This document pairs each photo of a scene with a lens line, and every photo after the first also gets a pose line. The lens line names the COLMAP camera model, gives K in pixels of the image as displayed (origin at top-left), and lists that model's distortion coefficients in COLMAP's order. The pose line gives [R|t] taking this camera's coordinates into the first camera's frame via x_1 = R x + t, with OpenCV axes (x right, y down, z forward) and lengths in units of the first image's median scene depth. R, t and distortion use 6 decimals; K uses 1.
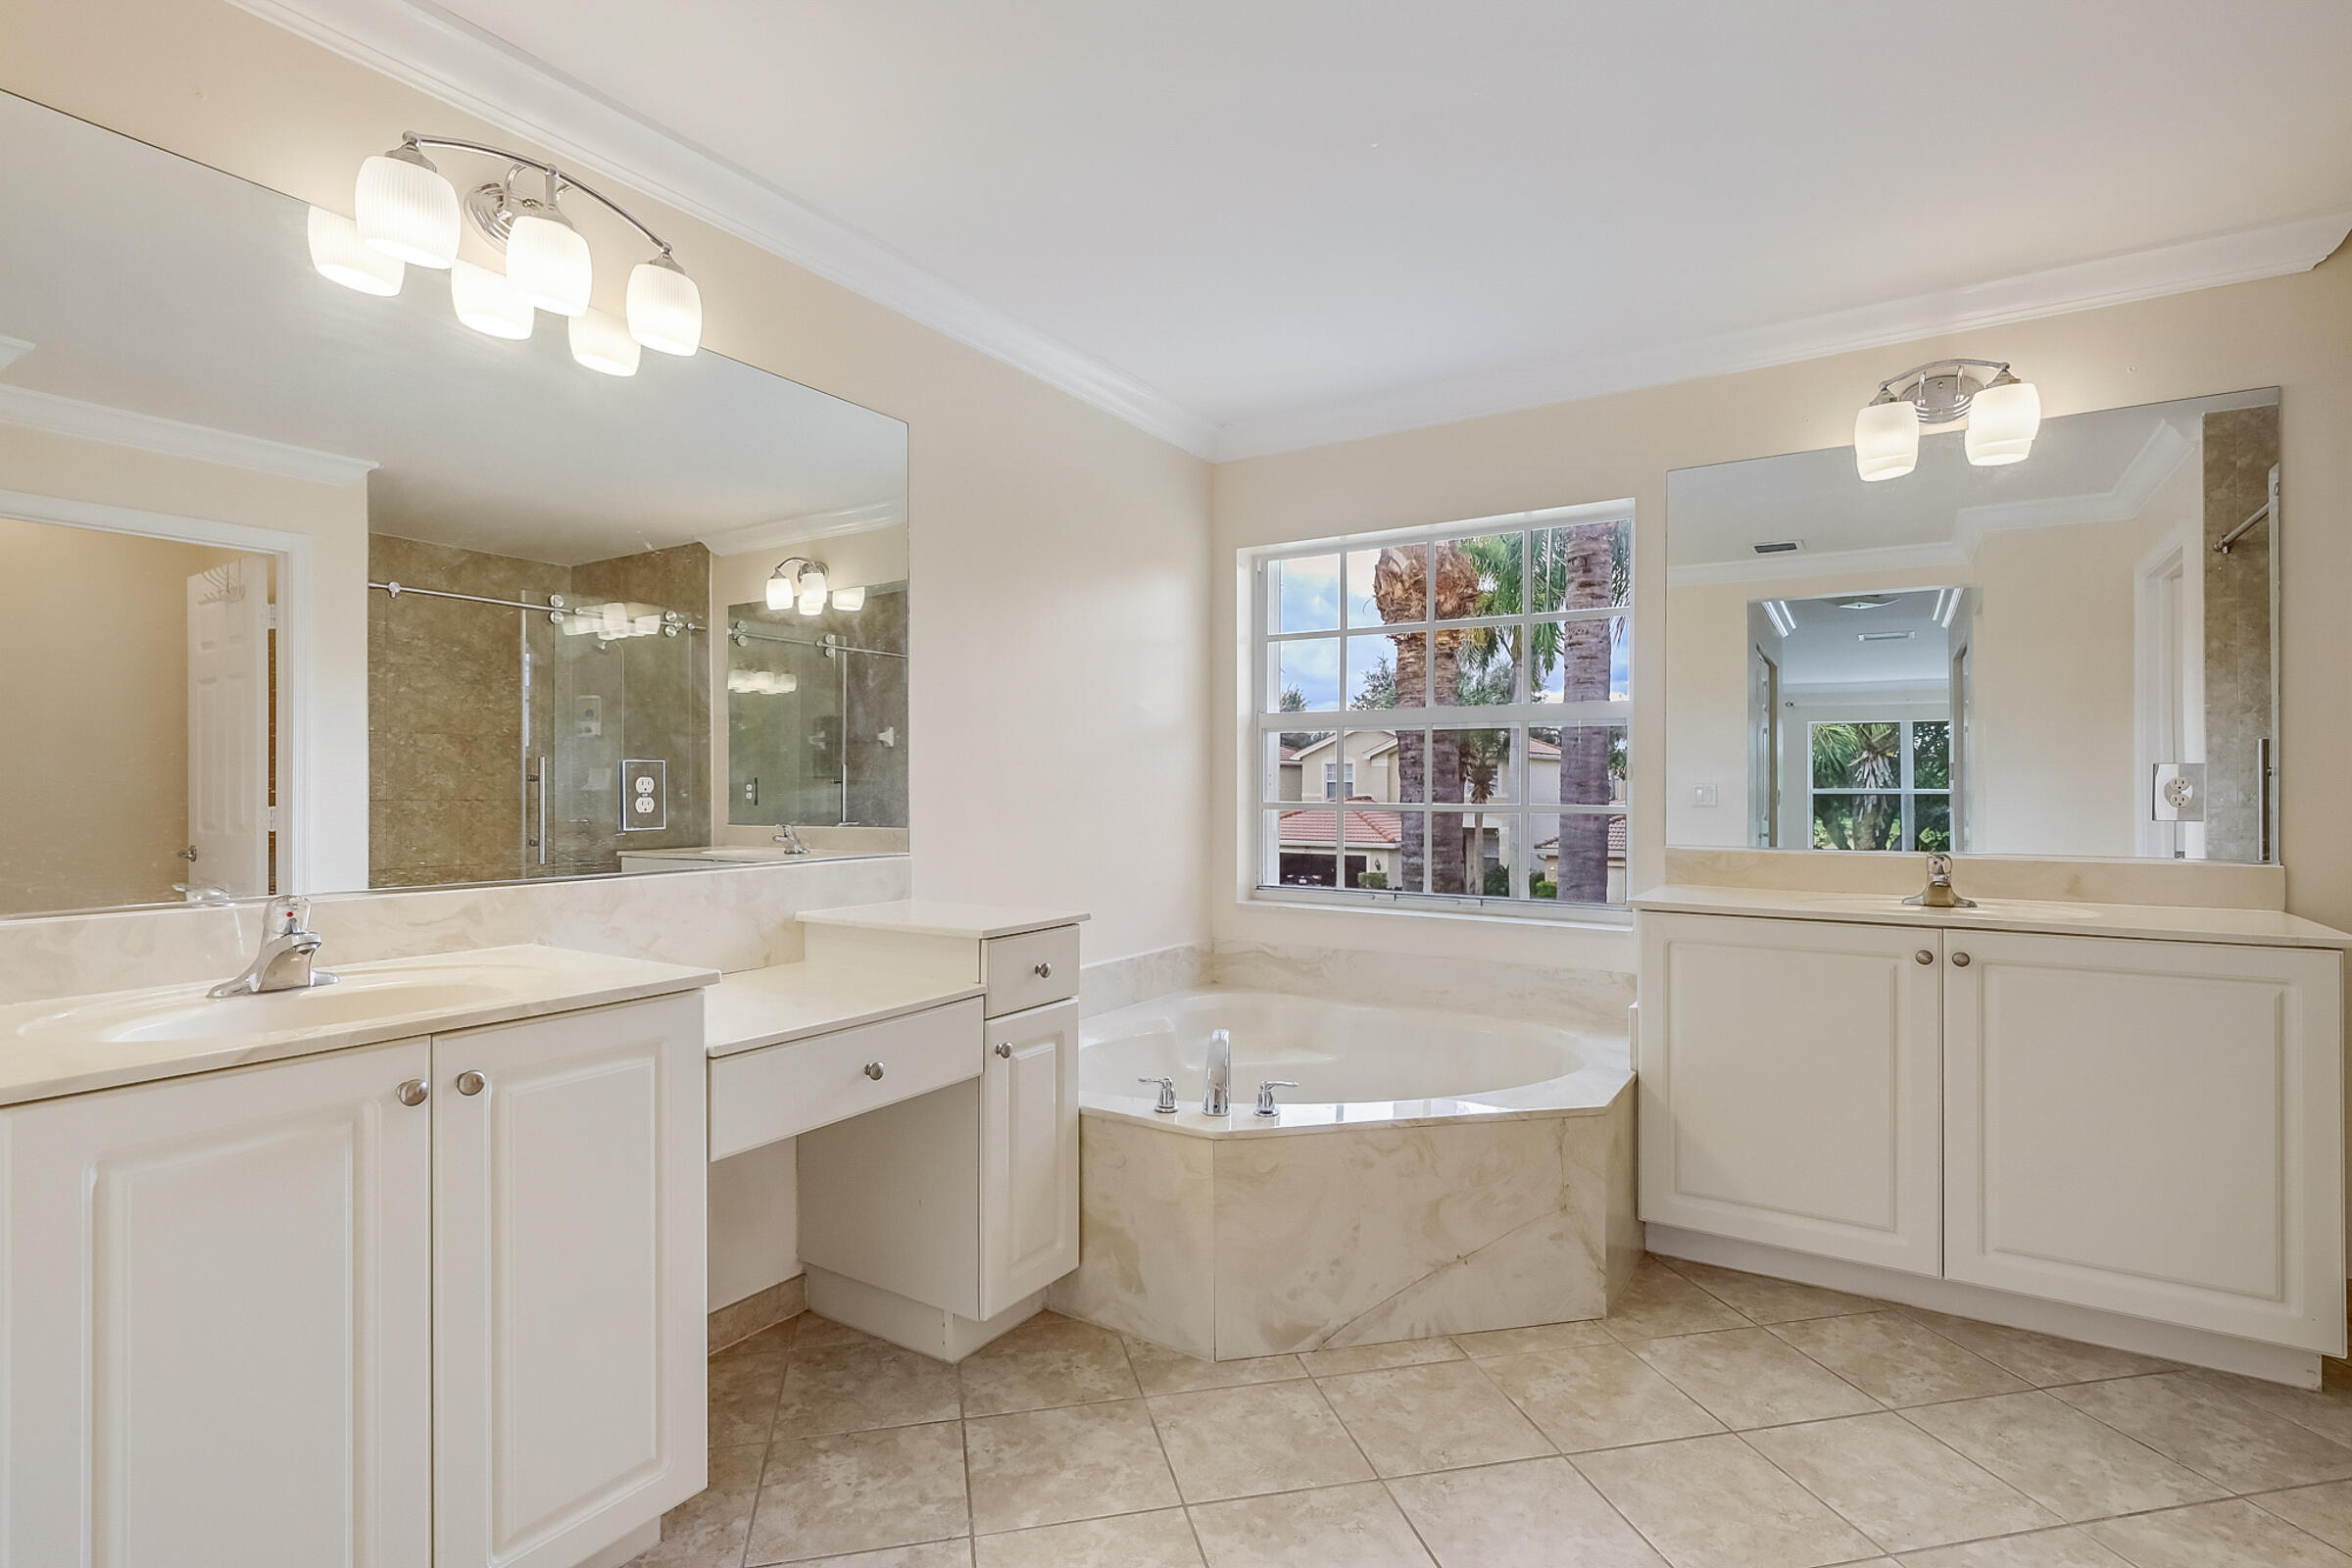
lens RADIAL K [[1156.8, 0, 1151.9], [0, 1156.8, 791.2], [0, 0, 1]] dist [-0.002512, -0.003129]
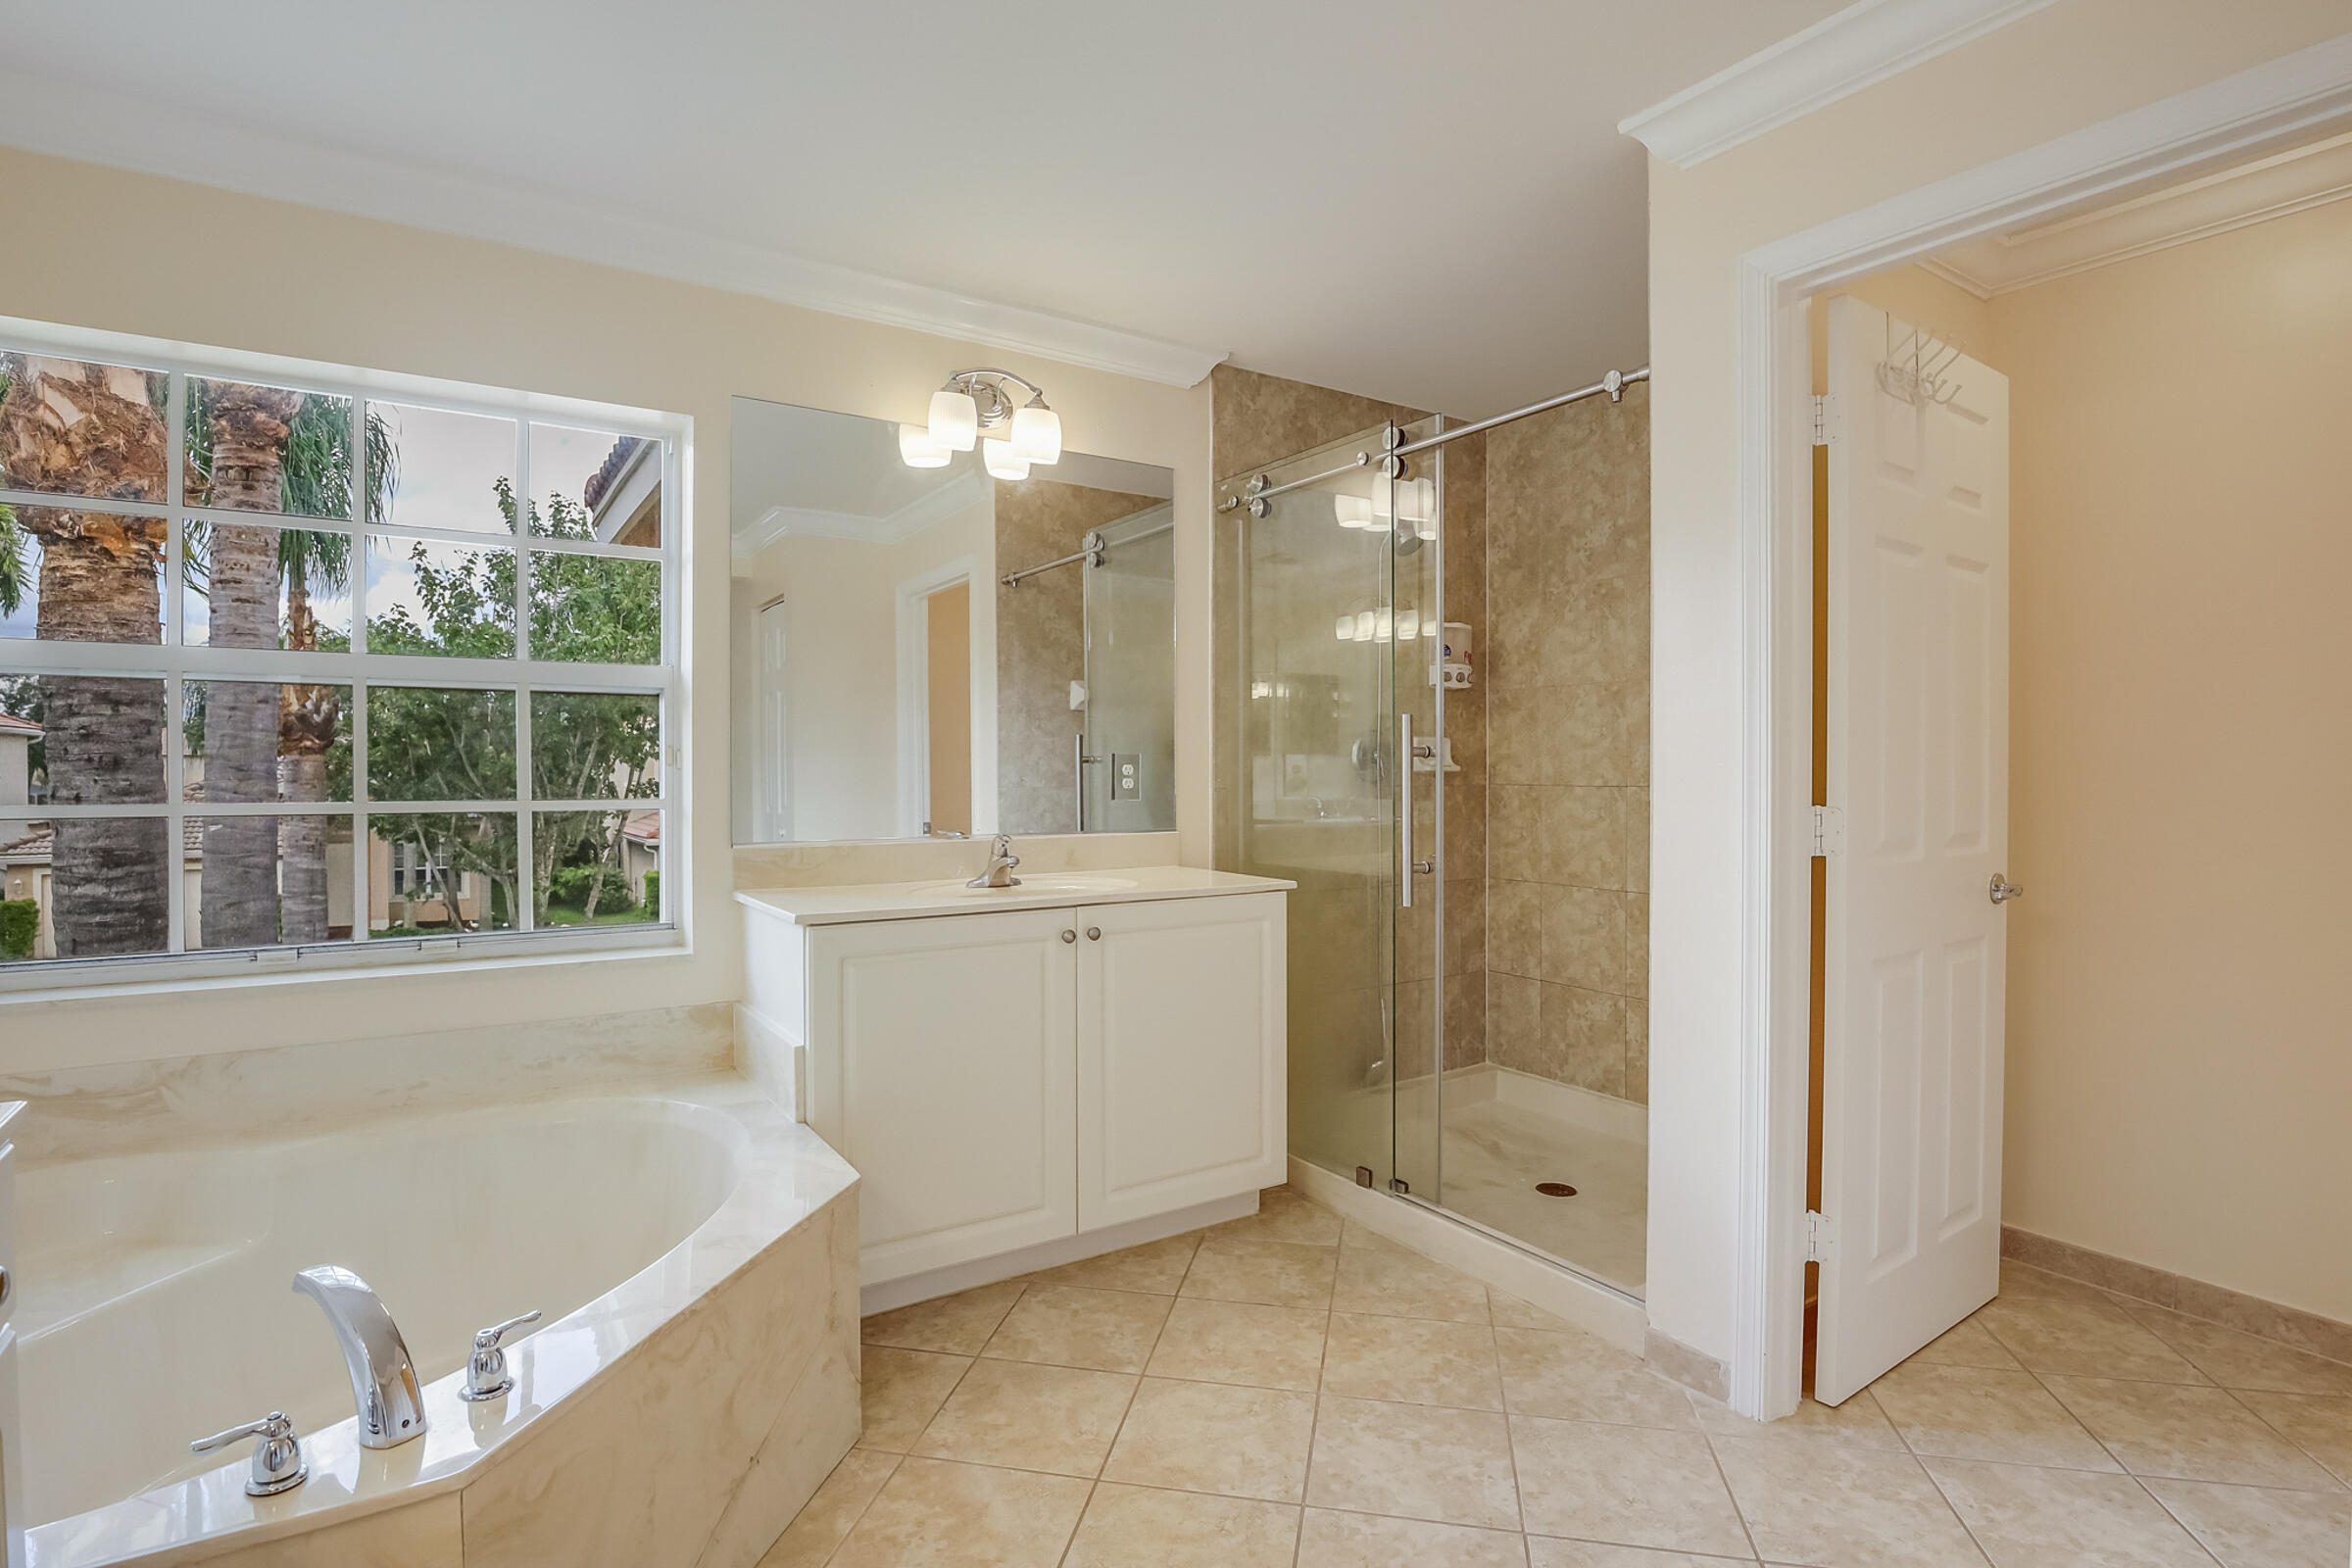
lens RADIAL K [[1161.1, 0, 1176.0], [0, 1161.1, 784.0], [0, 0, 1]] dist [-0.027314, -0.001636]
pose [[0.389271, -0.013712, 0.921021, -0.256563], [0.005038, 0.999906, 0.012757, -0.007448], [-0.921109, -0.000326, 0.389304, 0.494433]]
